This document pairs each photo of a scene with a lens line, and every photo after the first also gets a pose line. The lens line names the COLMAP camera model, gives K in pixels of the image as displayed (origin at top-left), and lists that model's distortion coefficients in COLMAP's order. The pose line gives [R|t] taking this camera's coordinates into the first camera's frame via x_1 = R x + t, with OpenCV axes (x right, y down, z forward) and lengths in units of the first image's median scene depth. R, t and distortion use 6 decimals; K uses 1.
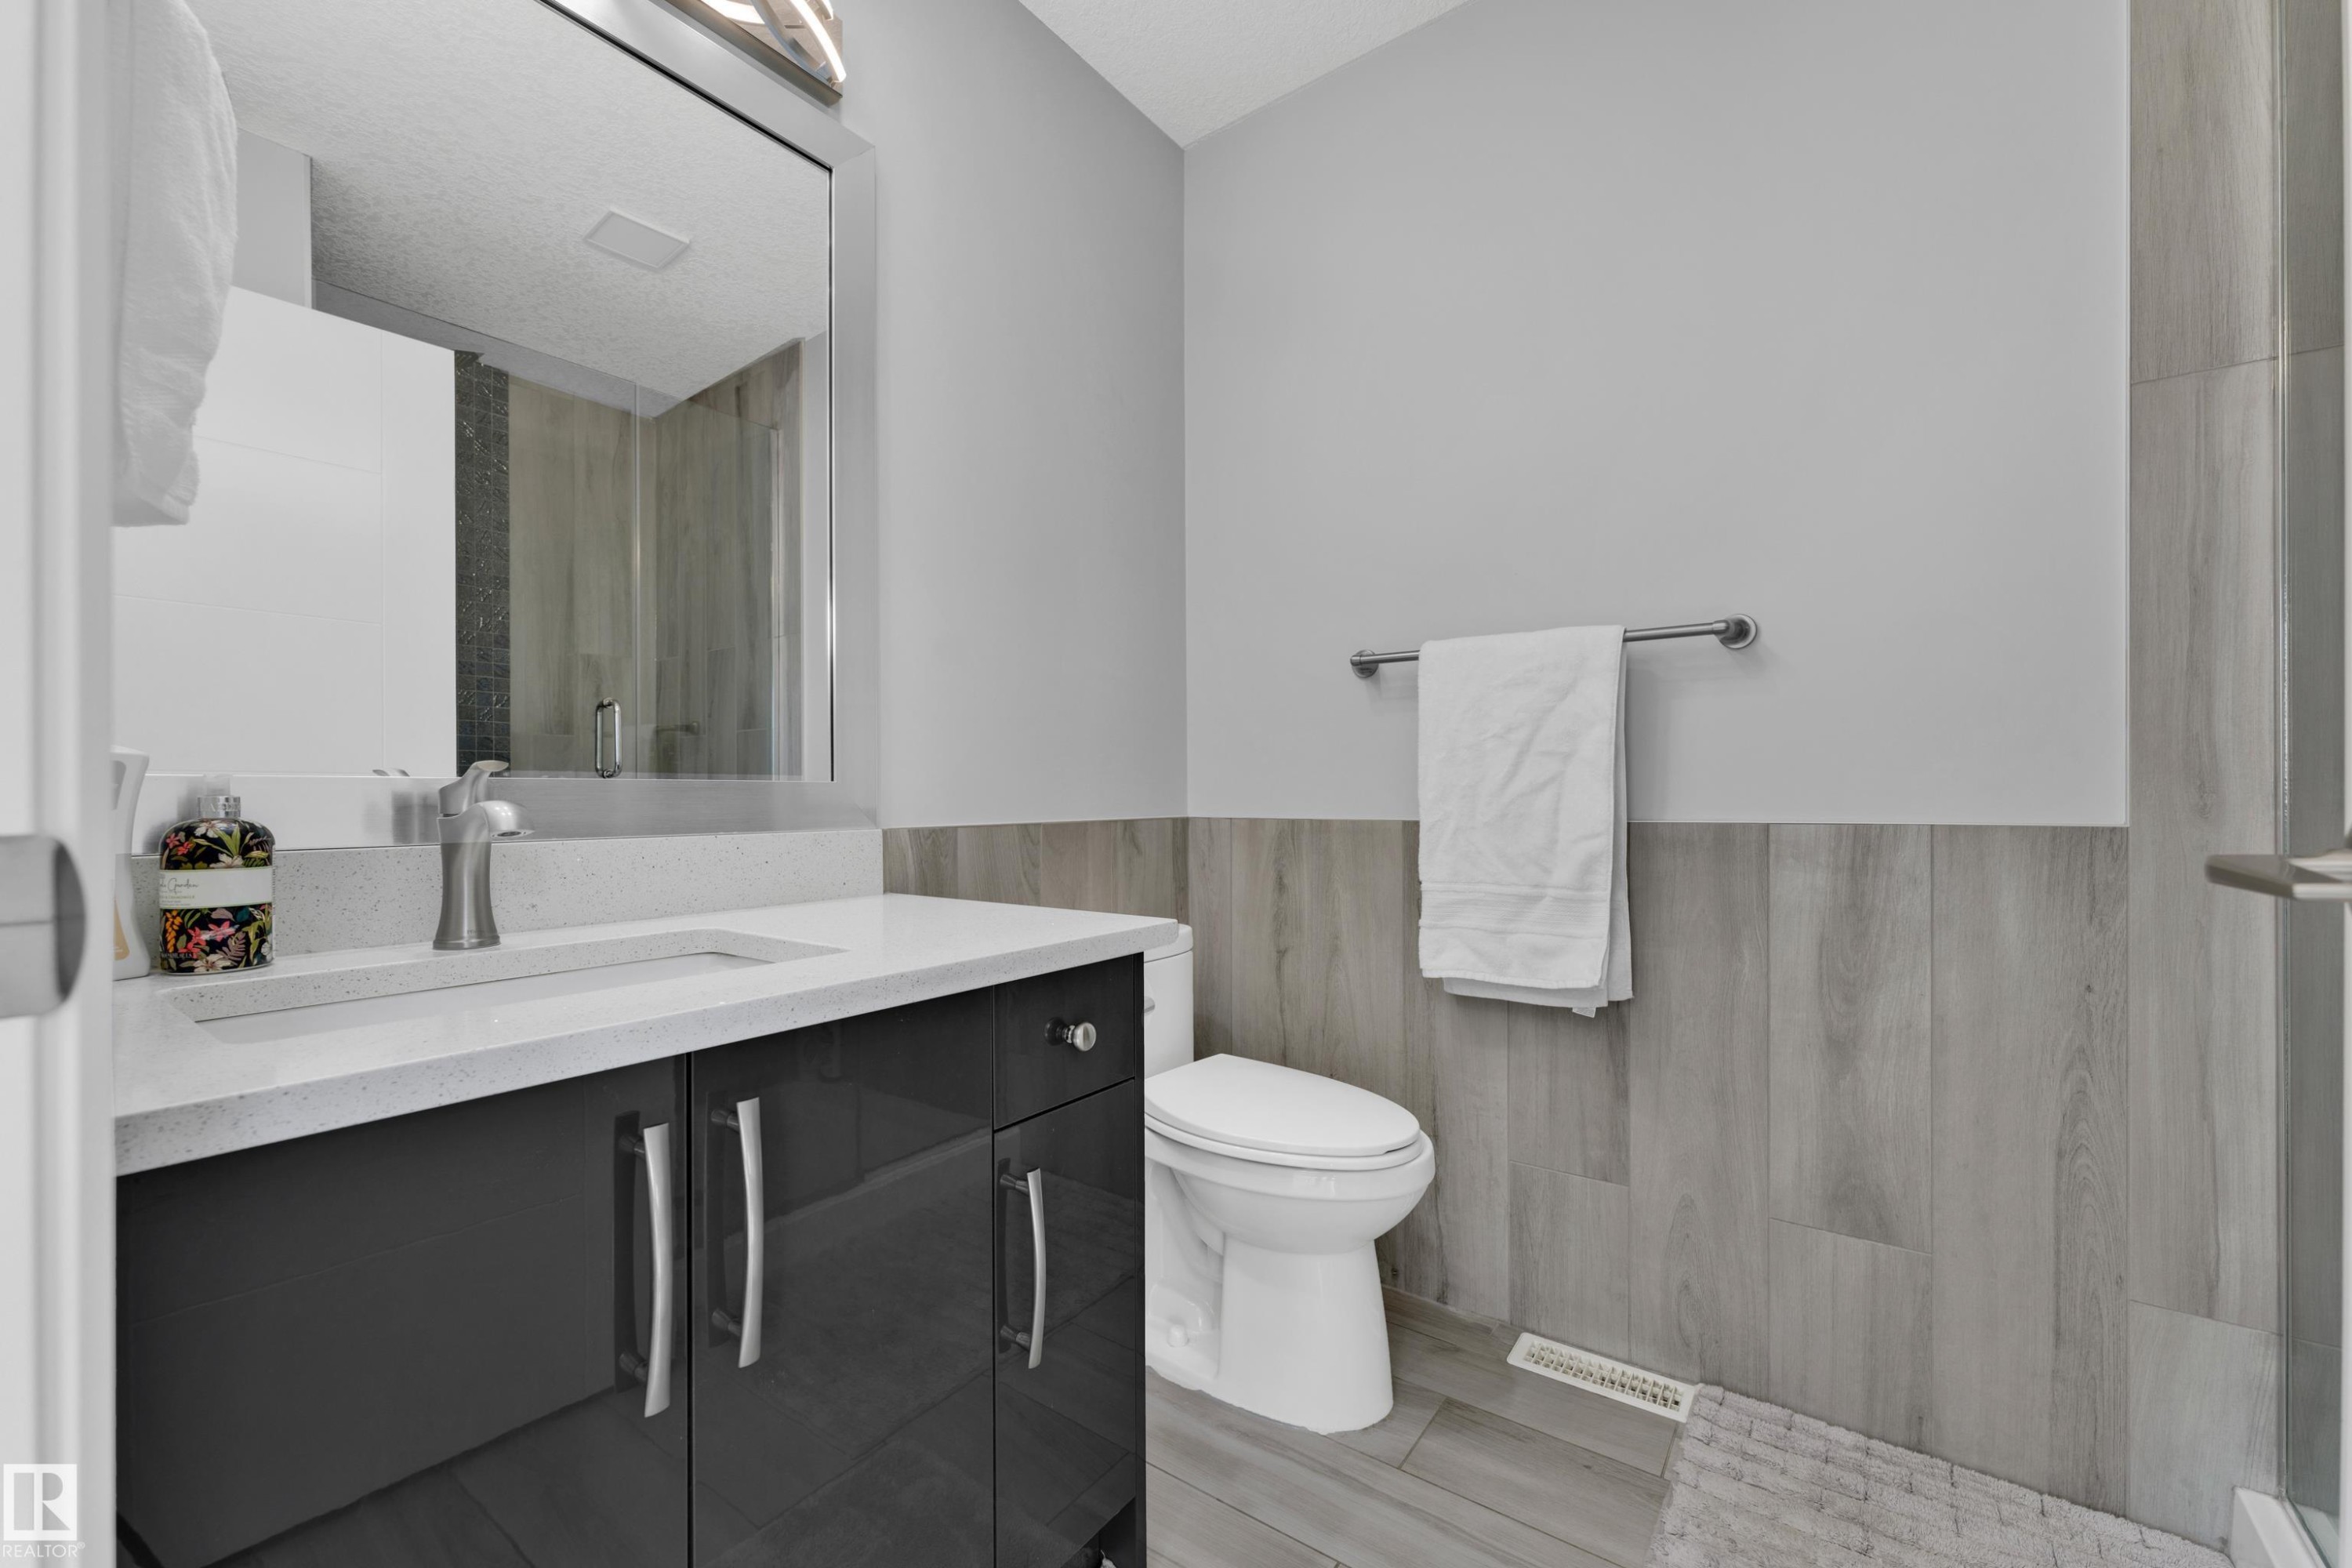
lens RADIAL K [[960.5, 0, 1176.9], [0, 960.5, 781.6], [0, 0, 1]] dist [-0.001145, -0.000144]
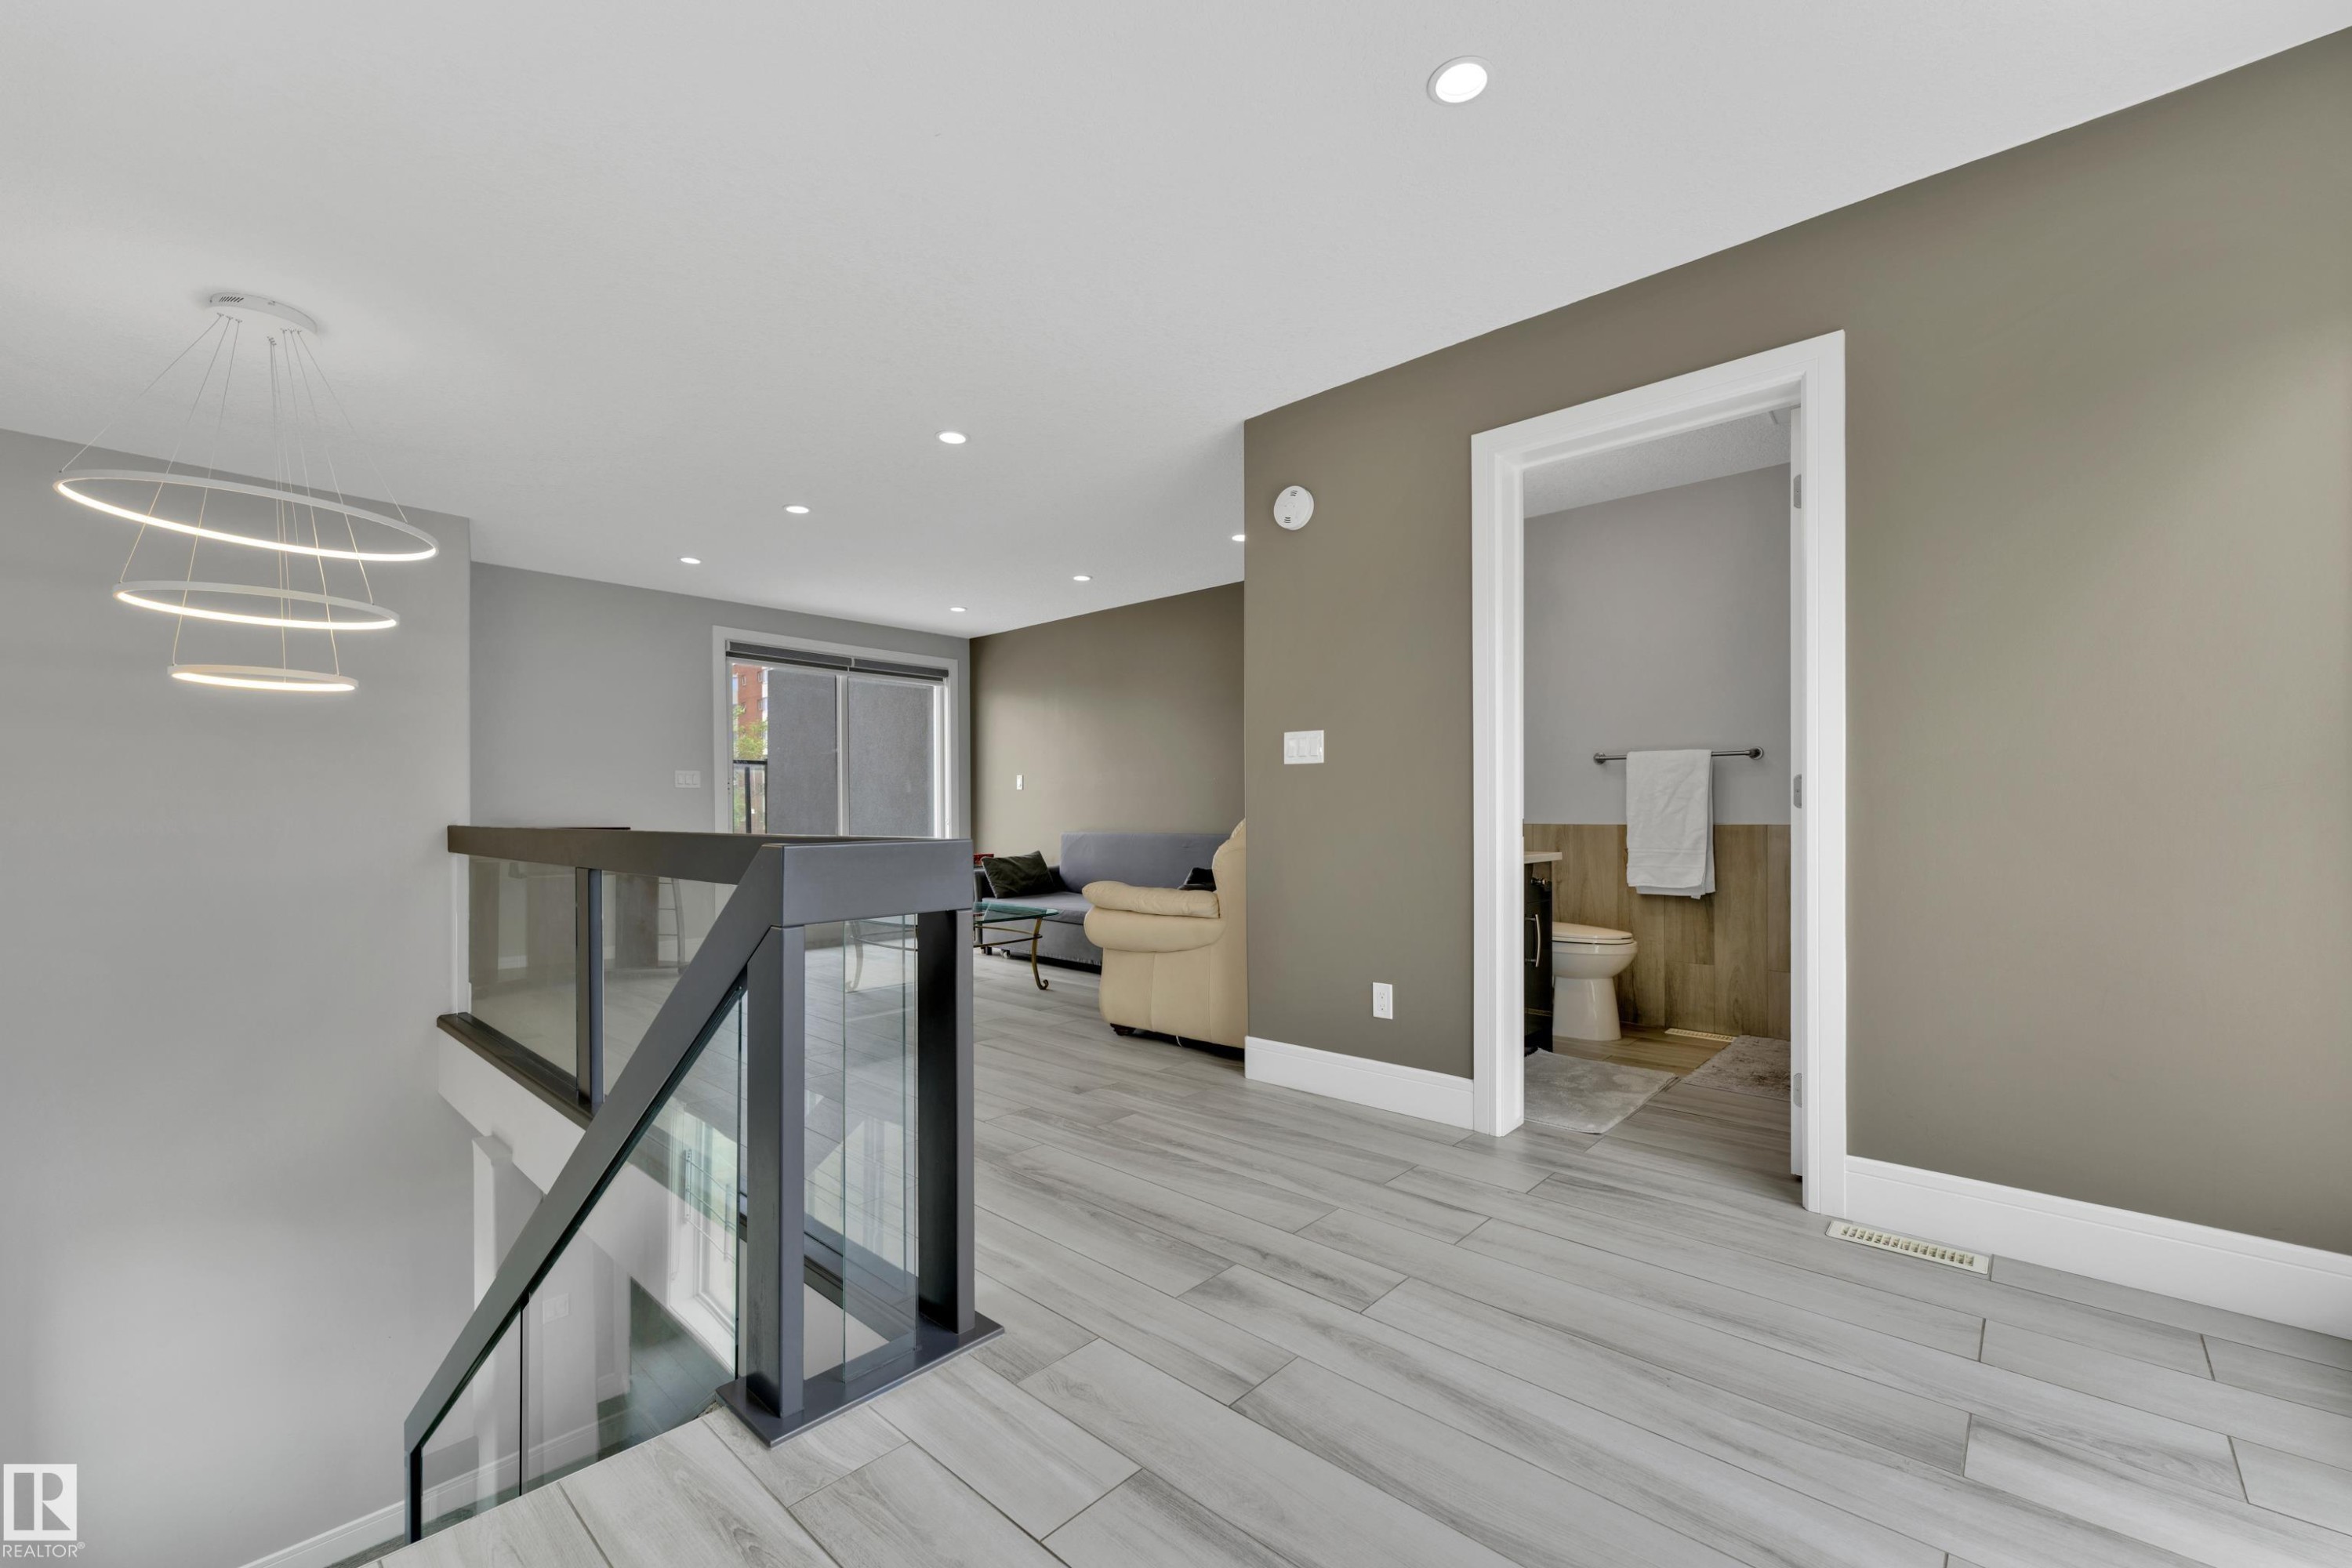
lens RADIAL K [[960.5, 0, 1174.1], [0, 960.5, 800.4], [0, 0, 1]] dist [-0.001145, -0.000144]
pose [[0.992551, 0.004898, -0.121731, -0.656869], [-0.006169, 0.999930, -0.010069, 0.012067], [0.121674, 0.010745, 0.992512, -1.740178]]
